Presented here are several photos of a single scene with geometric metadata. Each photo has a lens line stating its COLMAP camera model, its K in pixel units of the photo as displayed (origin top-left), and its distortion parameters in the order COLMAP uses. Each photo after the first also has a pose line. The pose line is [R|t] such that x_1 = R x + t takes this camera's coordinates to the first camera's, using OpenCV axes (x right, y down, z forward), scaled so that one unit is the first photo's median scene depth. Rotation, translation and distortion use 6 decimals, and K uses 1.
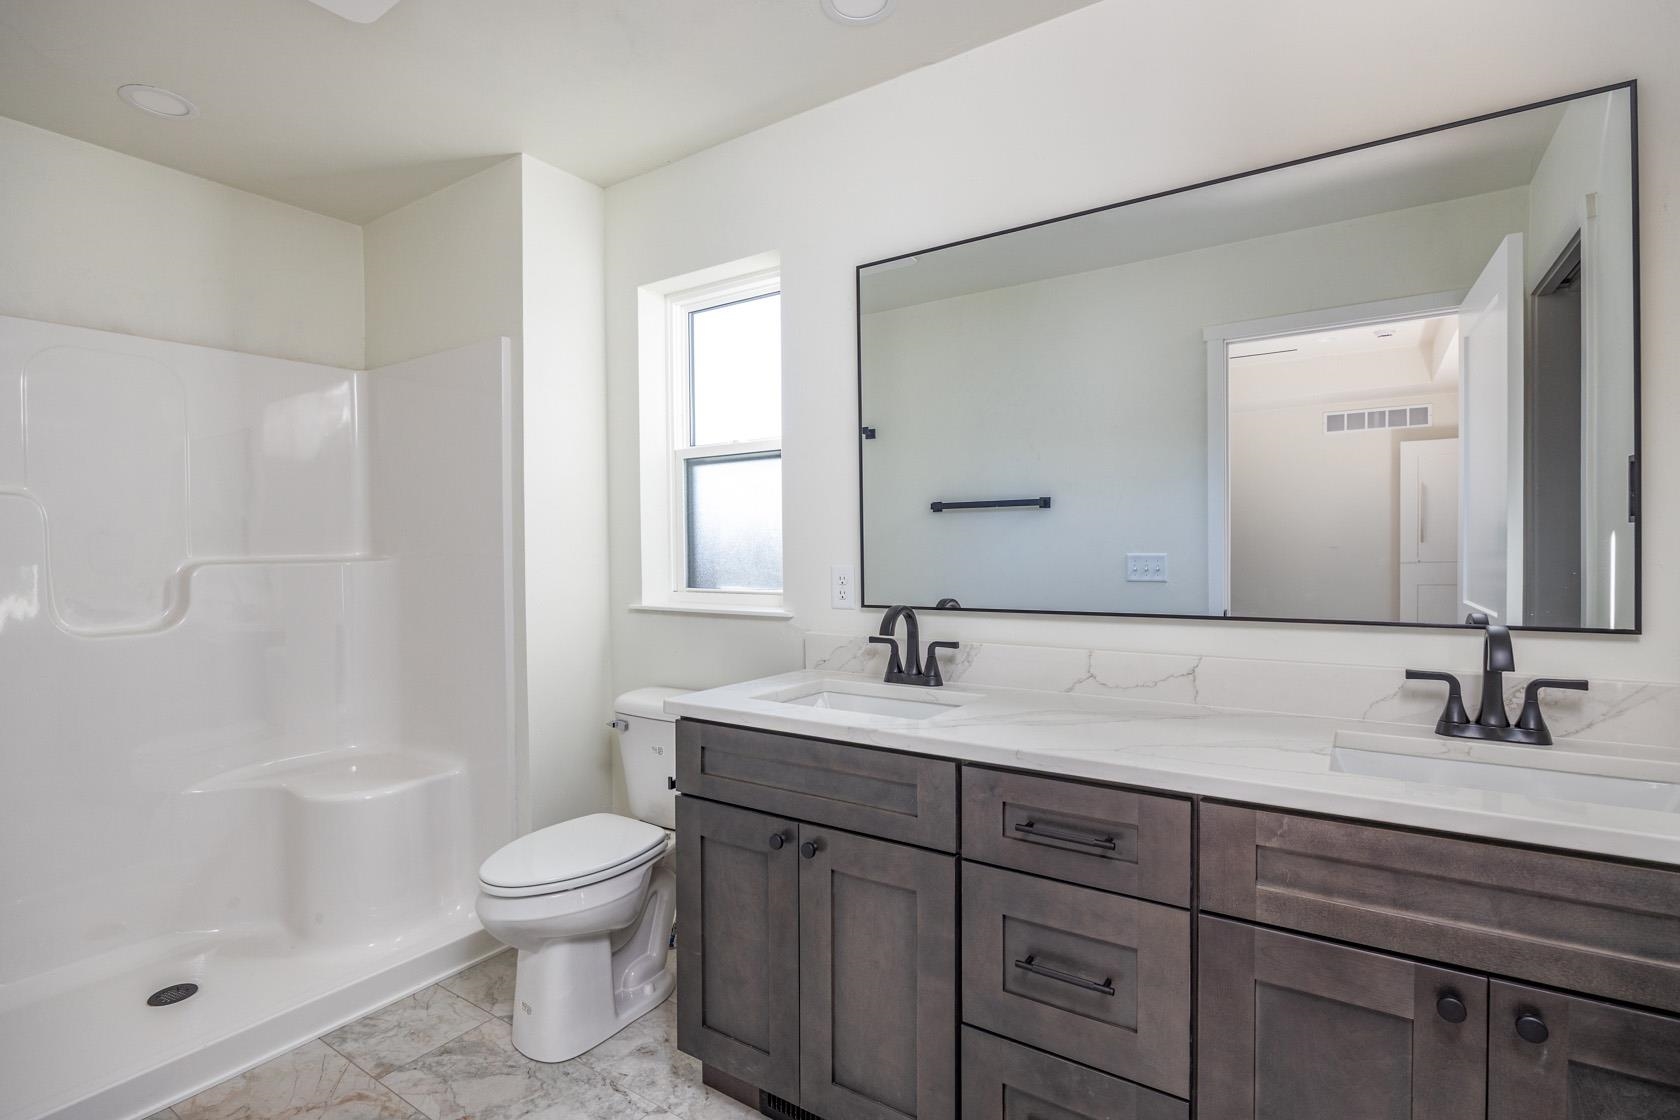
lens RADIAL K [[786.8, 0, 846.9], [0, 786.8, 559.4], [0, 0, 1]] dist [0.002514, 0.000202]
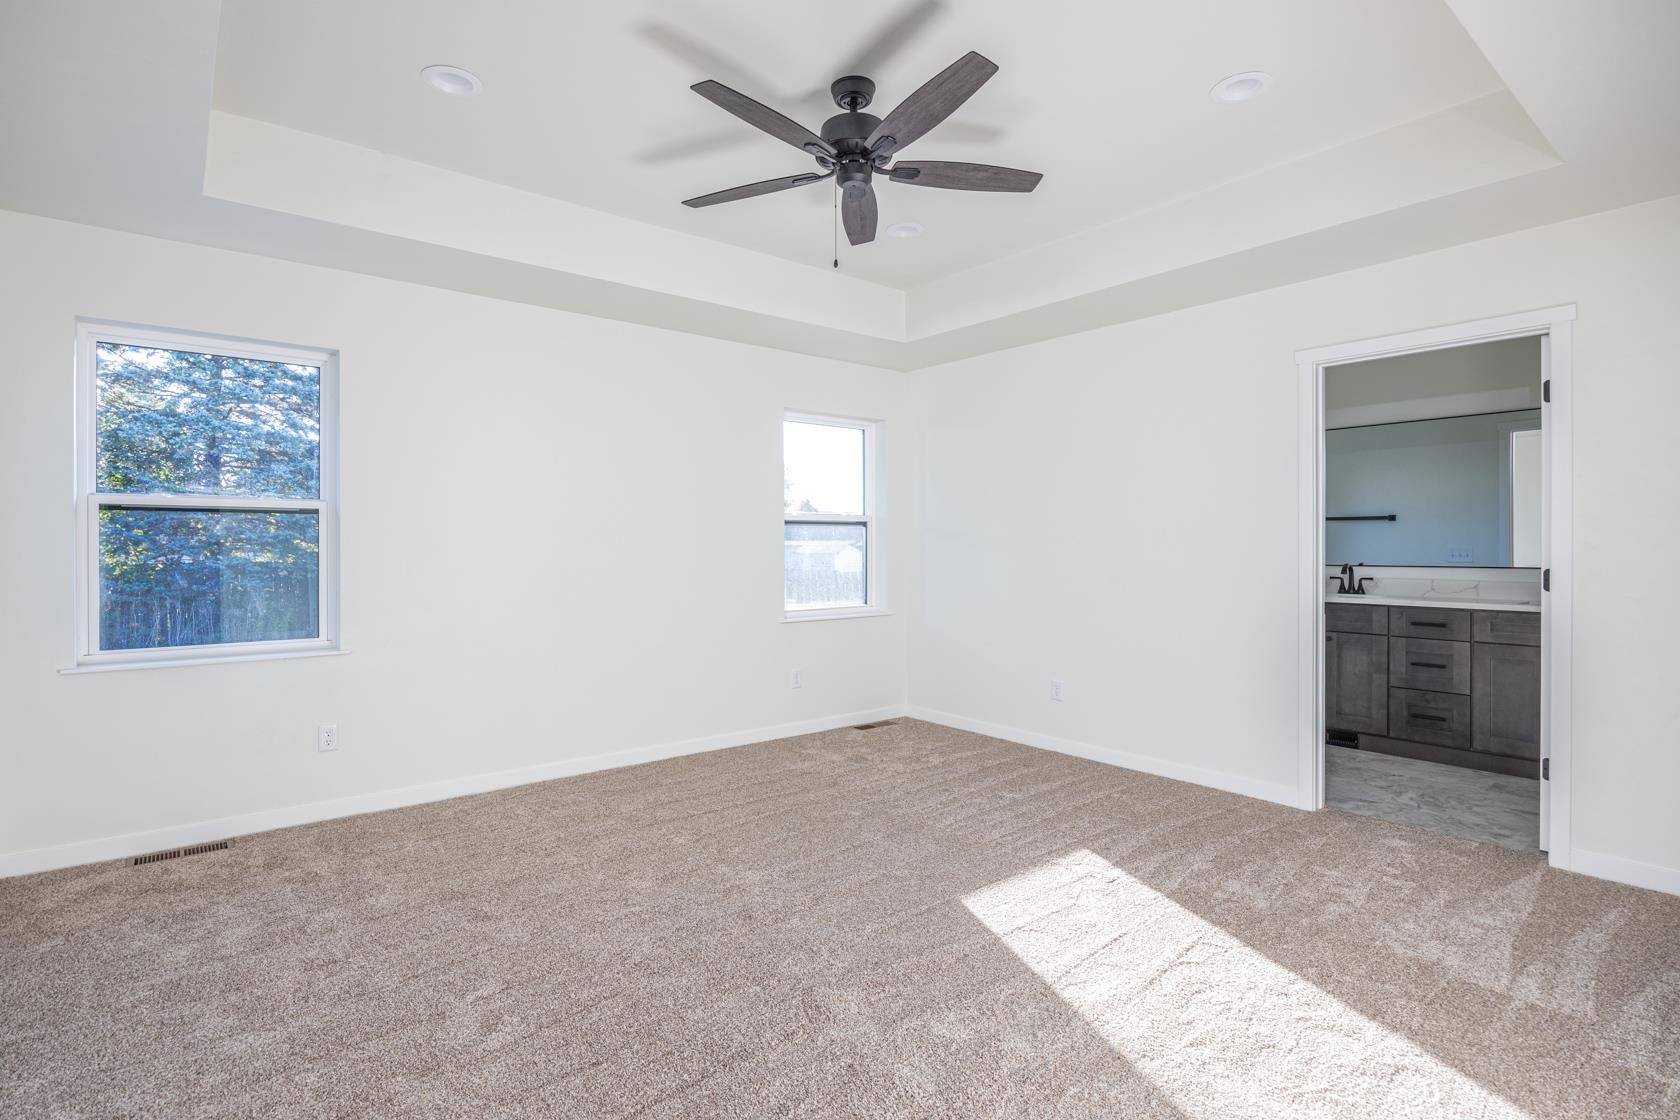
lens RADIAL K [[786.8, 0, 837.3], [0, 786.8, 553.1], [0, 0, 1]] dist [0.002514, 0.000202]
pose [[0.951888, -0.004140, -0.306418, -0.995103], [0.002052, 0.999972, -0.007137, 0.046998], [0.306439, 0.006165, 0.951870, -2.720508]]
